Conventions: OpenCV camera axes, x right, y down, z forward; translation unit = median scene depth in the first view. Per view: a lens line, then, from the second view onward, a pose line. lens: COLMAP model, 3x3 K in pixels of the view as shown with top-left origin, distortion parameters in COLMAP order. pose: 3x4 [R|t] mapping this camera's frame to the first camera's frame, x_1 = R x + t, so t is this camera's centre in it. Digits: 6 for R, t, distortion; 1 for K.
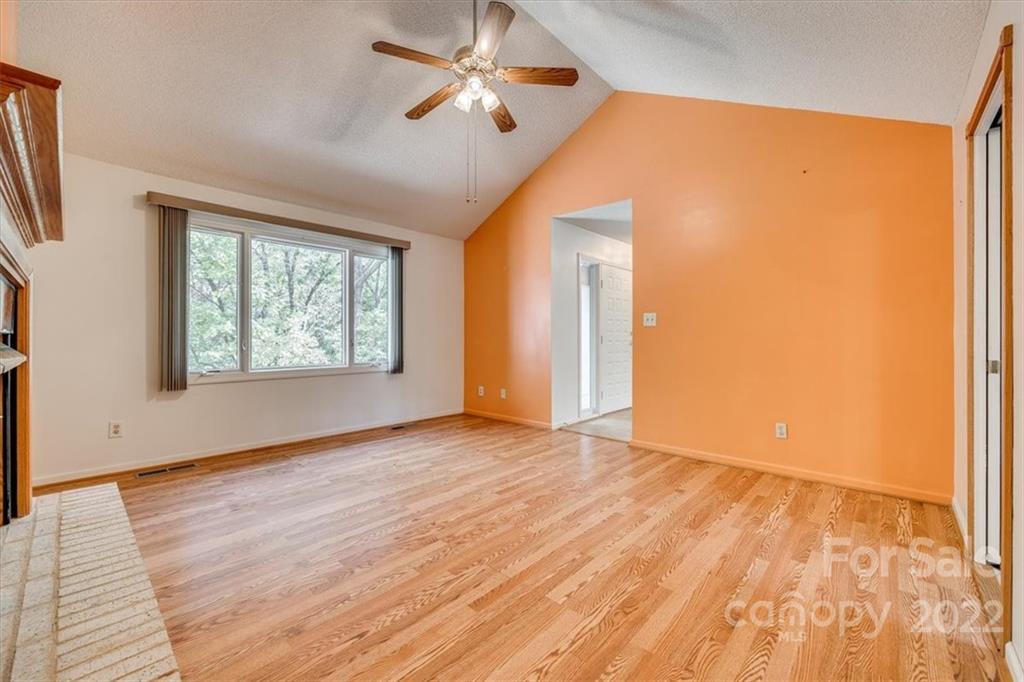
lens RADIAL K [[408.9, 0, 512.2], [0, 408.9, 336.3], [0, 0, 1]] dist [-0.003805, -0.000358]
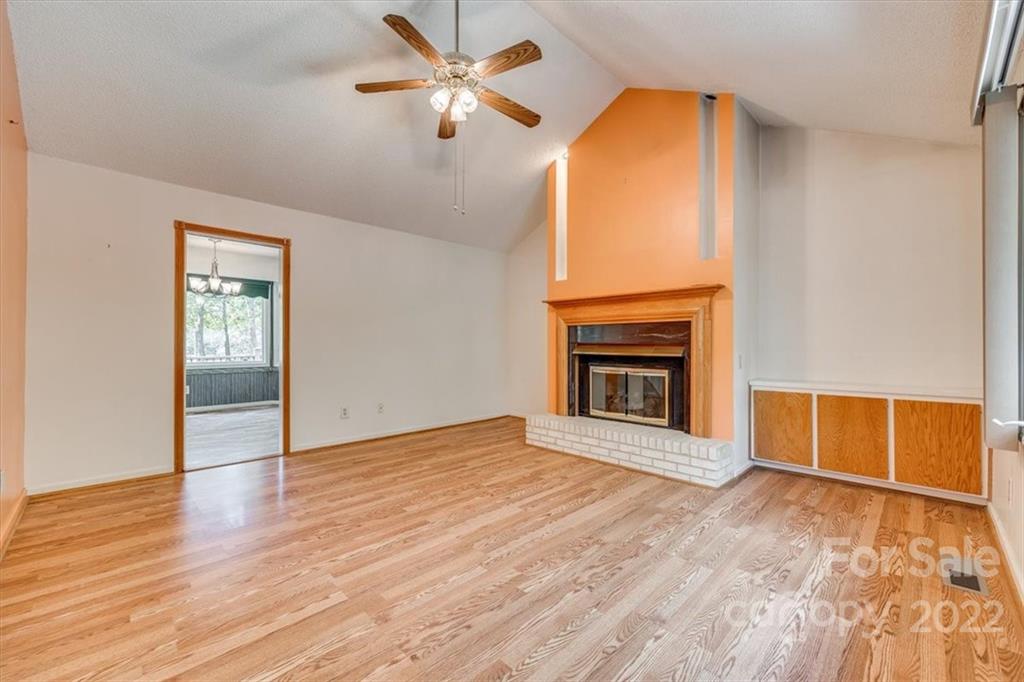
lens RADIAL K [[408.9, 0, 512.7], [0, 408.9, 341.2], [0, 0, 1]] dist [-0.003805, -0.000358]
pose [[-0.999013, -0.000458, 0.044424, -0.275488], [-0.000758, 0.999977, -0.006729, 0.000469], [-0.044420, -0.006756, -0.998990, 1.992500]]
